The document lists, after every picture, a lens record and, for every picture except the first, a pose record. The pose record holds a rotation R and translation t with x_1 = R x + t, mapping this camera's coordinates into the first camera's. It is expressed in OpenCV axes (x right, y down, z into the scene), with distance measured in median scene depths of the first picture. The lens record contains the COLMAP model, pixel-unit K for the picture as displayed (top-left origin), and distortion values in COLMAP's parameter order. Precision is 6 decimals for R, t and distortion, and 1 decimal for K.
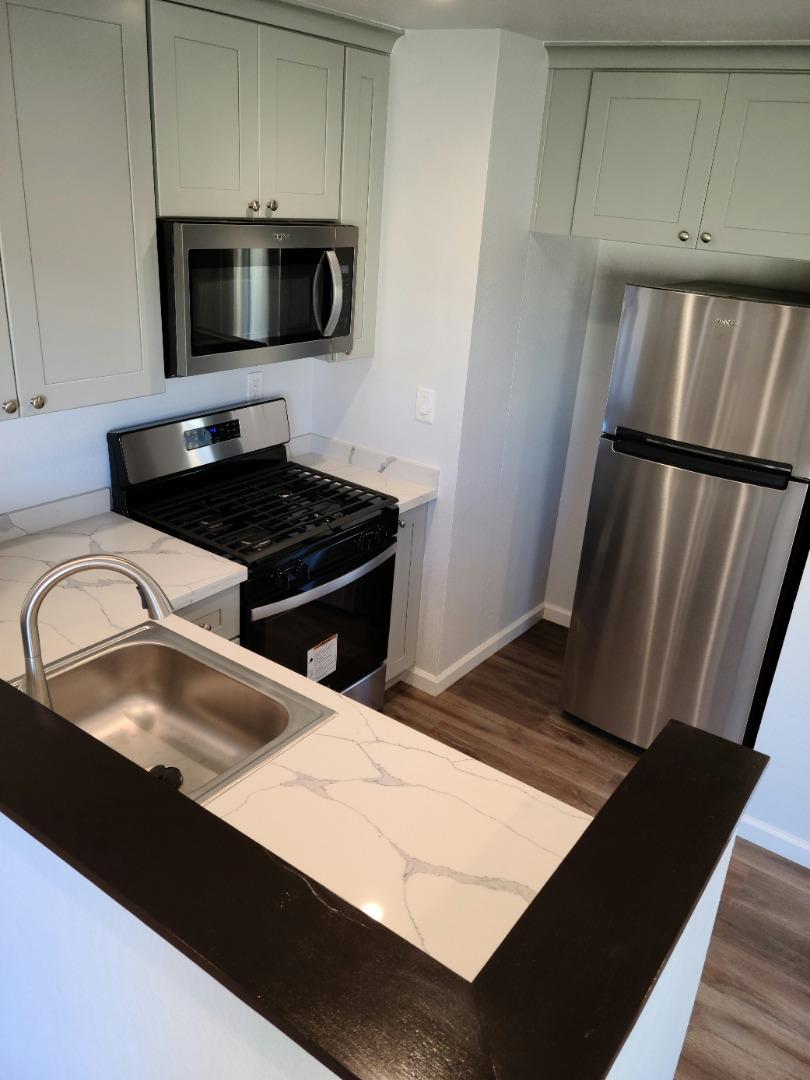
lens RADIAL K [[858.4, 0, 405.5], [0, 858.4, 543.8], [0, 0, 1]] dist [0.100918, -0.110196]
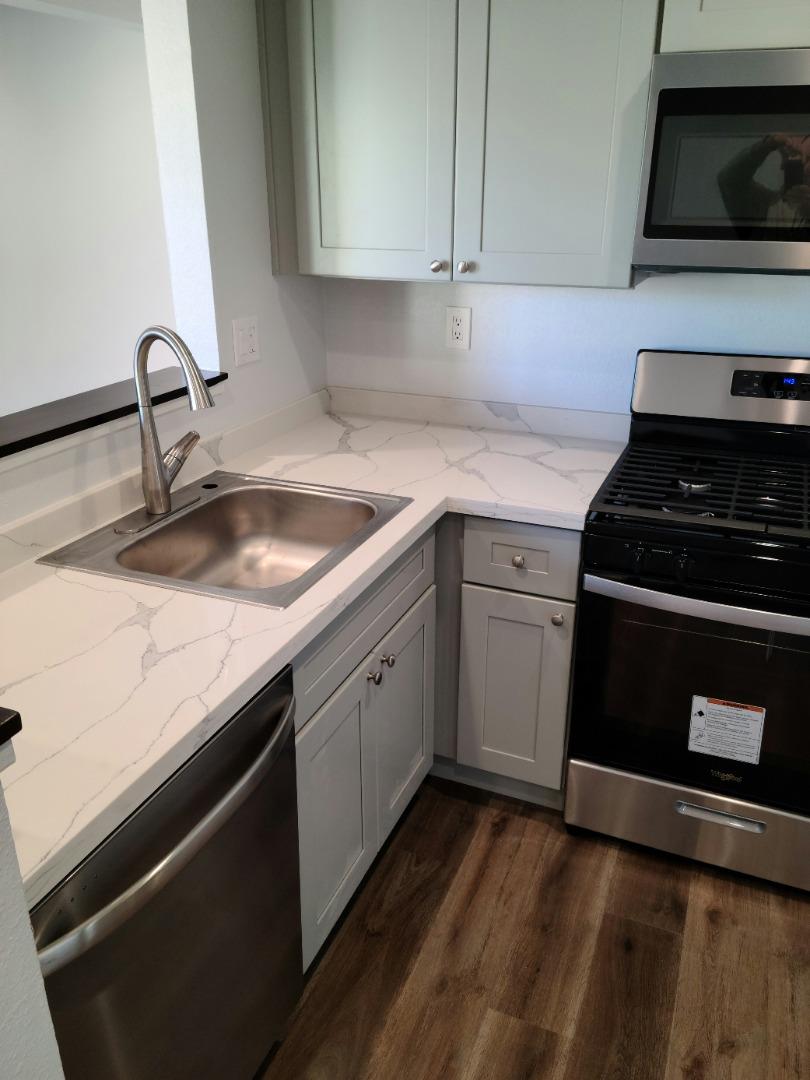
lens RADIAL K [[860.5, 0, 410.7], [0, 860.5, 541.4], [0, 0, 1]] dist [0.099084, -0.091125]
pose [[0.233231, 0.309535, -0.921841, 0.431159], [-0.370815, 0.904664, 0.209950, -0.048241], [0.898944, 0.292865, 0.325776, 0.531204]]
